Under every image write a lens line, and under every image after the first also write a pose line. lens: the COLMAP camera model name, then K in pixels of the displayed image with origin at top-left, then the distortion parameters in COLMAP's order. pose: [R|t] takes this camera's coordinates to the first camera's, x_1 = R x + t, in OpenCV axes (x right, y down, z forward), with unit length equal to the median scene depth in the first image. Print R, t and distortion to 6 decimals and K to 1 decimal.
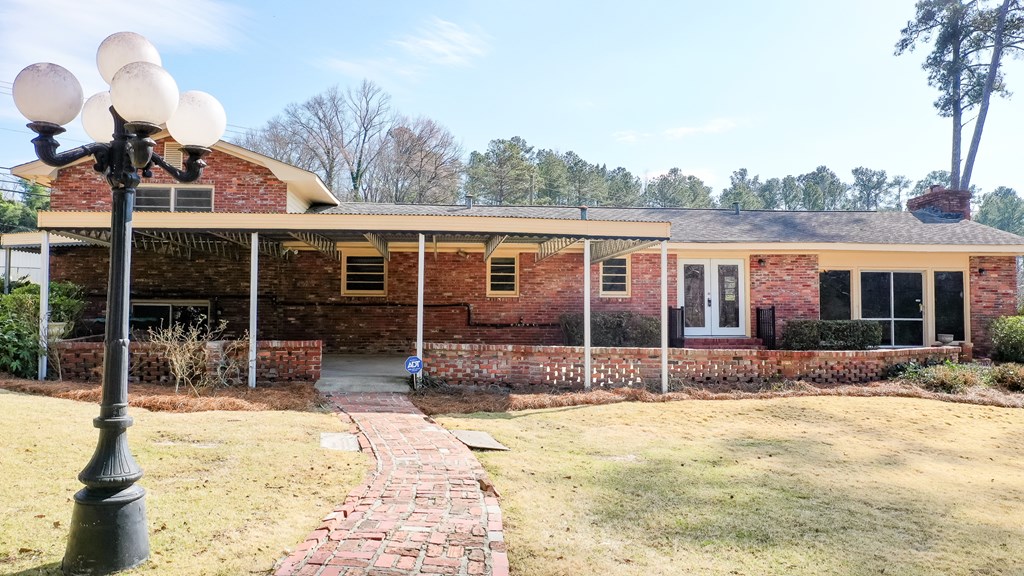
lens RADIAL K [[797.4, 0, 509.1], [0, 797.4, 284.5], [0, 0, 1]] dist [-0.026110, 0.008393]
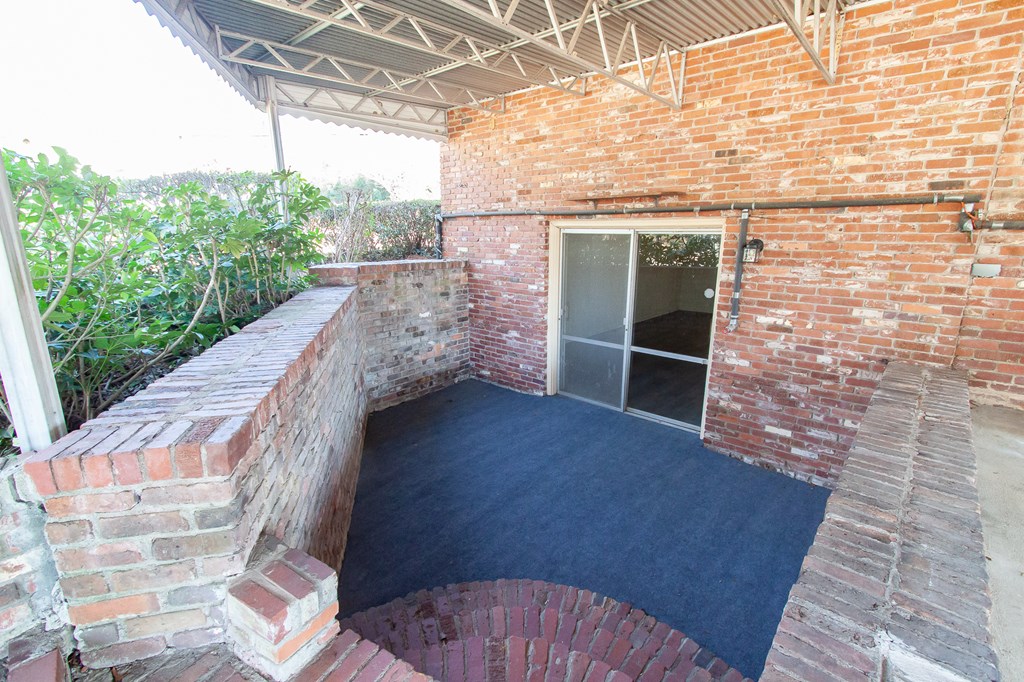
lens RADIAL K [[472.0, 0, 516.5], [0, 472.0, 341.3], [0, 0, 1]] dist [0.003987, -0.000239]
pose [[0.692899, 0.159362, -0.703204, -0.473108], [0.033069, 0.967220, 0.251778, 0.027868], [0.720276, -0.197711, 0.664916, 1.299828]]
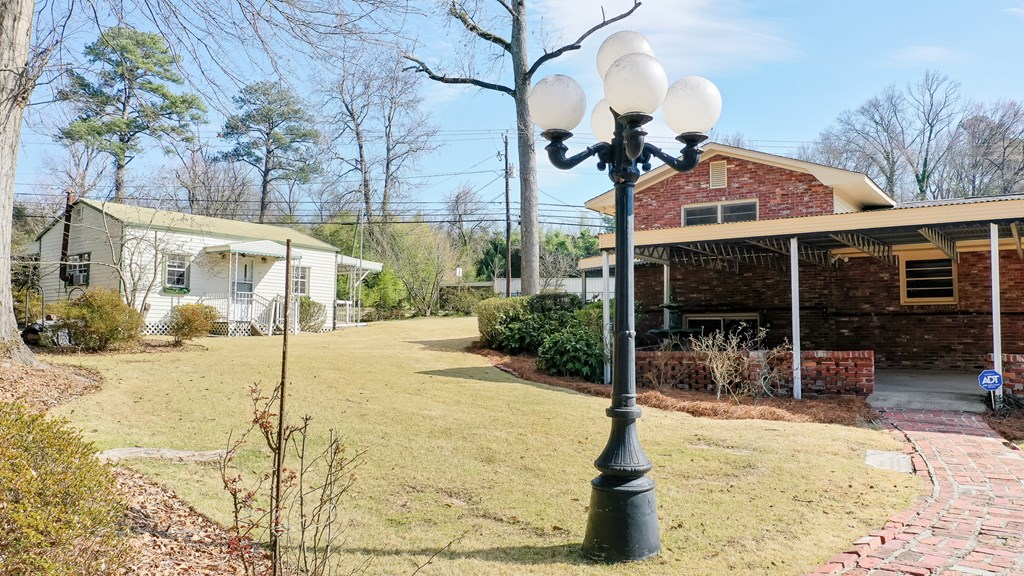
lens RADIAL K [[797.4, 0, 508.3], [0, 797.4, 287.3], [0, 0, 1]] dist [-0.026110, 0.008393]
pose [[0.778493, -0.043467, -0.626147, 0.010791], [0.031549, 0.999048, -0.030128, 0.012906], [0.626860, 0.003700, 0.779123, 0.036201]]
